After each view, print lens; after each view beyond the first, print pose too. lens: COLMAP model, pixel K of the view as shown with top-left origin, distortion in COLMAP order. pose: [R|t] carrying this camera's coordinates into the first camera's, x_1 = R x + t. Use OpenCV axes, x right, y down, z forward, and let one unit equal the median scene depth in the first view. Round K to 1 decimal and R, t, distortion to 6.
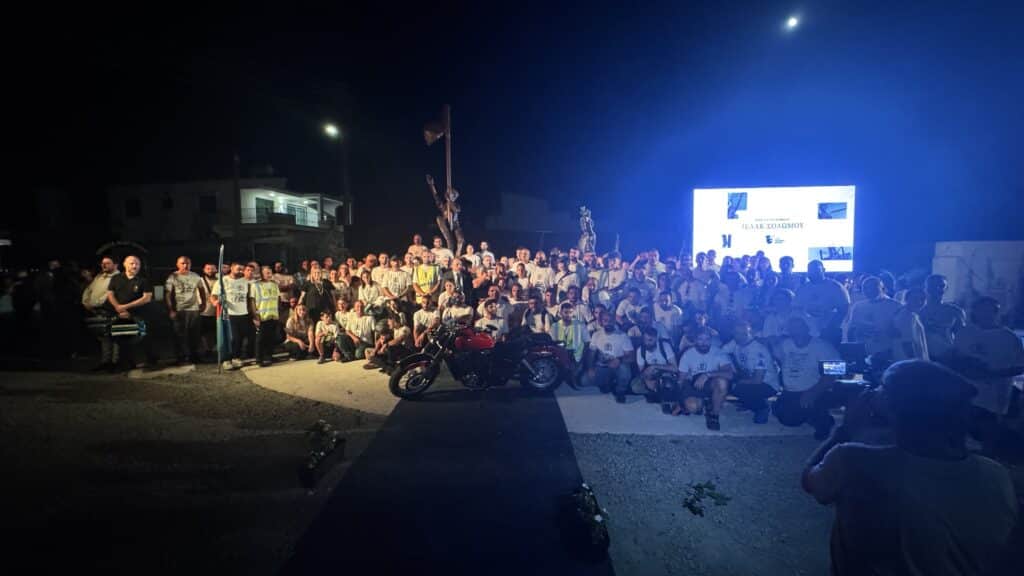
lens RADIAL K [[392.6, 0, 510.2], [0, 392.6, 285.3], [0, 0, 1]] dist [-0.005127, 0.000215]
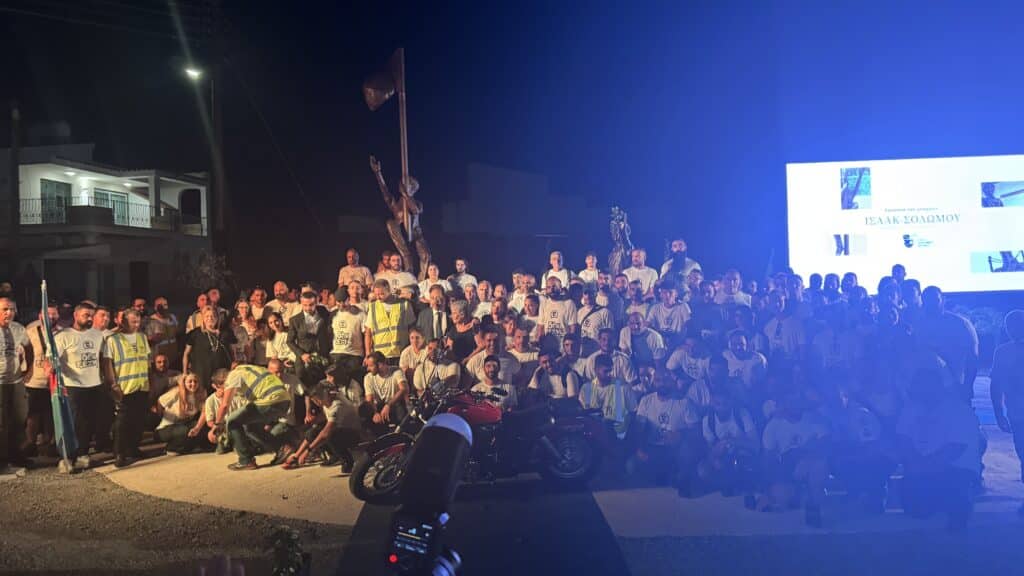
lens RADIAL K [[693.5, 0, 511.3], [0, 693.5, 271.8], [0, 0, 1]] dist [0.076427, -0.099458]
pose [[0.998747, -0.020645, 0.045585, -0.053846], [0.023674, 0.997476, -0.066934, -0.016972], [-0.044088, 0.067930, 0.996716, -0.186589]]
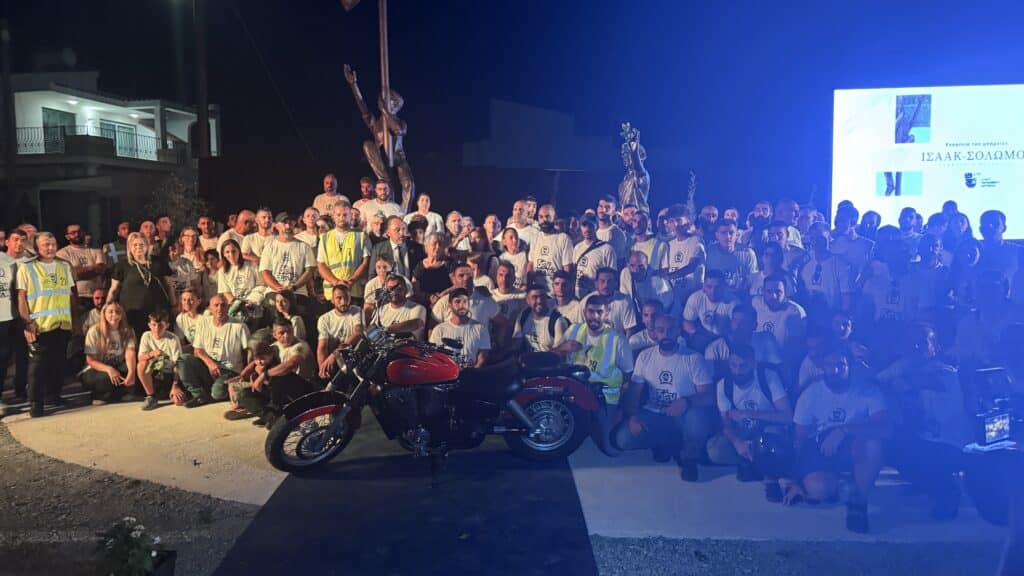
lens RADIAL K [[693.5, 0, 506.8], [0, 693.5, 279.7], [0, 0, 1]] dist [0.076427, -0.099458]
pose [[0.999994, -0.003258, -0.000867, 0.021129], [0.003276, 0.999772, 0.021105, -0.001539], [0.000798, -0.021108, 0.999777, 0.019281]]
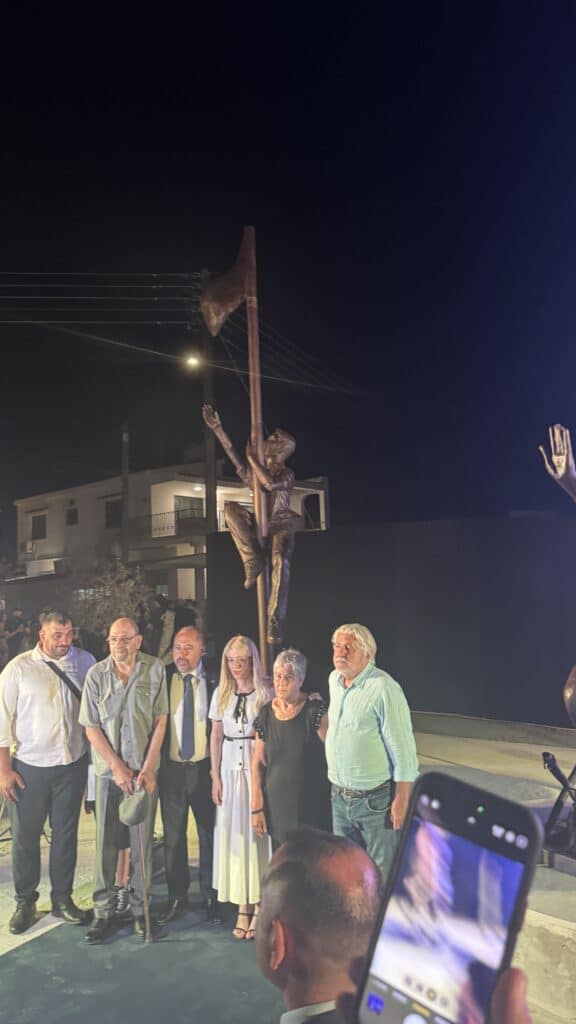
lens RADIAL K [[693.5, 0, 283.1], [0, 693.5, 518.6], [0, 0, 1]] dist [0.076427, -0.099458]
pose [[0.851722, -0.077507, -0.518231, 0.312024], [-0.001110, 0.988731, -0.149699, -0.083650], [0.523993, 0.128077, 0.842038, 0.641665]]
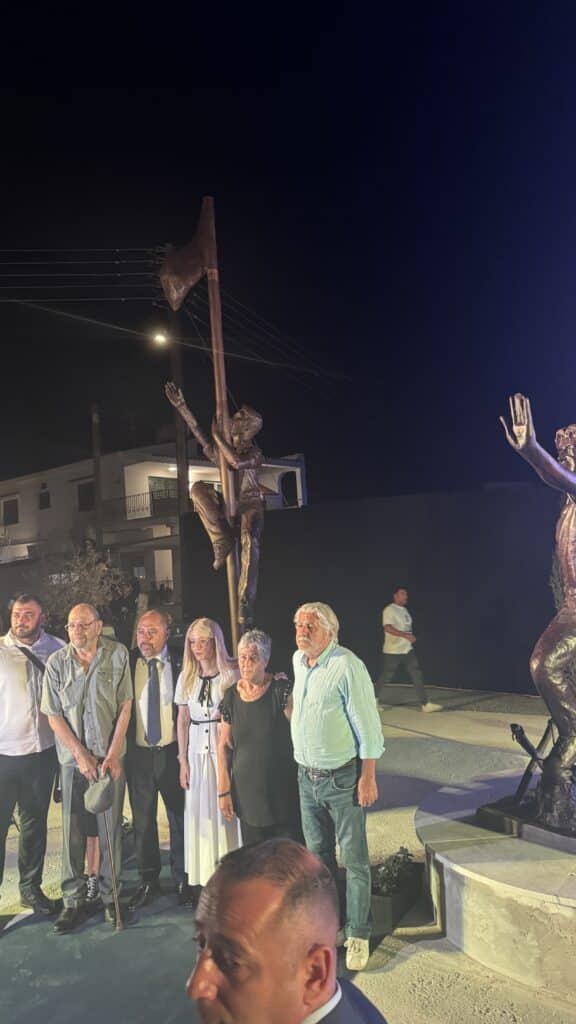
lens RADIAL K [[693.5, 0, 287.2], [0, 693.5, 518.4], [0, 0, 1]] dist [0.076427, -0.099458]
pose [[0.867950, -0.084244, -0.489454, 0.317323], [0.029537, 0.992520, -0.118453, -0.085189], [0.495772, 0.088354, 0.863947, 0.660766]]
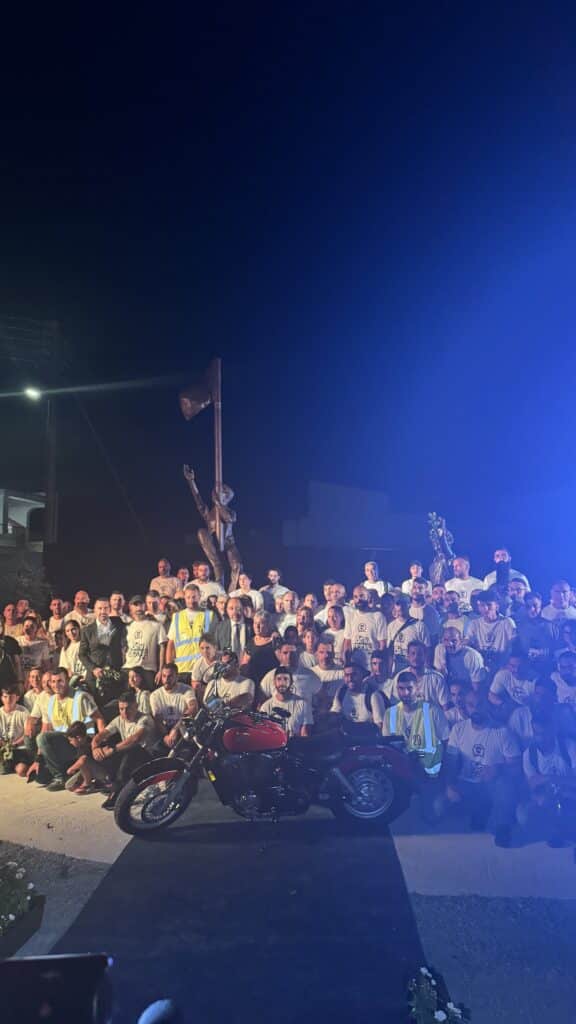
lens RADIAL K [[693.5, 0, 288.1], [0, 693.5, 504.5], [0, 0, 1]] dist [0.076427, -0.099458]
pose [[0.998451, -0.017212, -0.052917, 0.019350], [0.006642, 0.981022, -0.193783, -0.001253], [0.055248, 0.193131, 0.979616, -0.105990]]
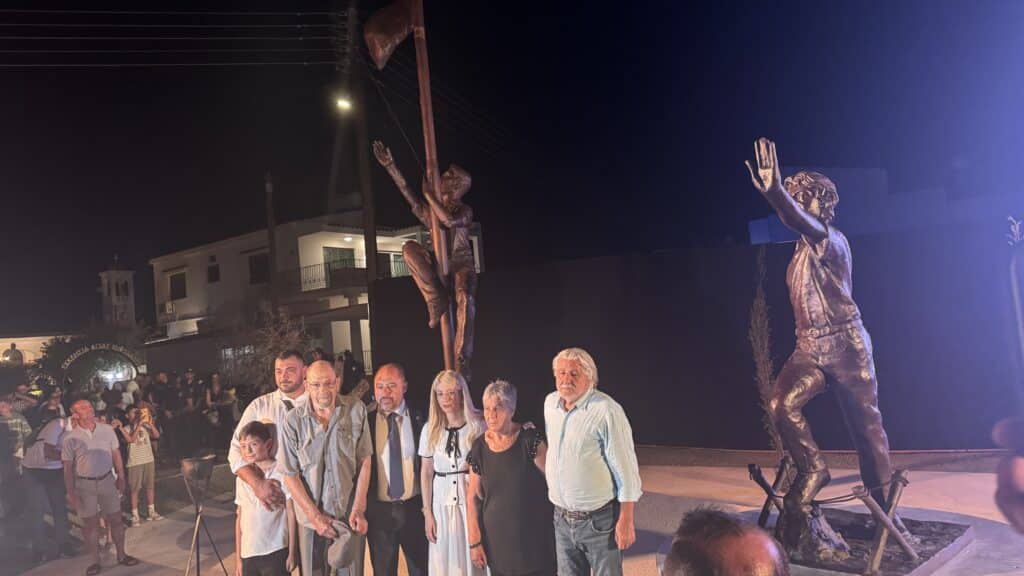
lens RADIAL K [[693.5, 0, 510.4], [0, 693.5, 284.5], [0, 0, 1]] dist [0.076427, -0.099458]
pose [[0.901062, -0.105430, -0.420680, 0.262420], [0.059304, 0.990843, -0.121299, -0.070365], [0.429616, 0.084350, 0.899063, 0.633932]]
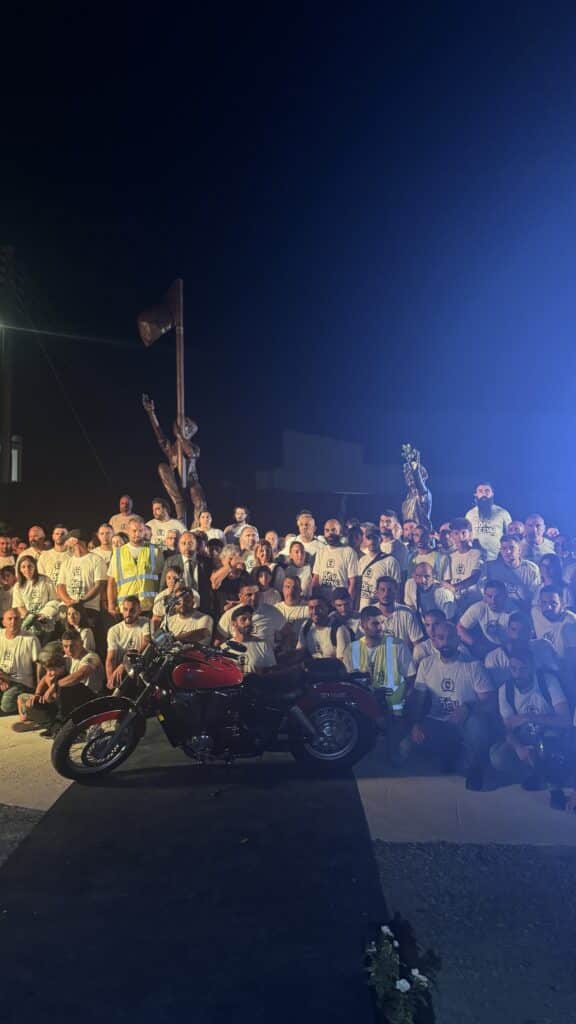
lens RADIAL K [[693.5, 0, 289.1], [0, 693.5, 507.5], [0, 0, 1]] dist [0.076427, -0.099458]
pose [[0.999855, -0.005361, -0.016175, 0.031996], [0.003327, 0.992374, -0.123219, 0.021811], [0.016712, 0.123148, 0.992248, -0.015301]]
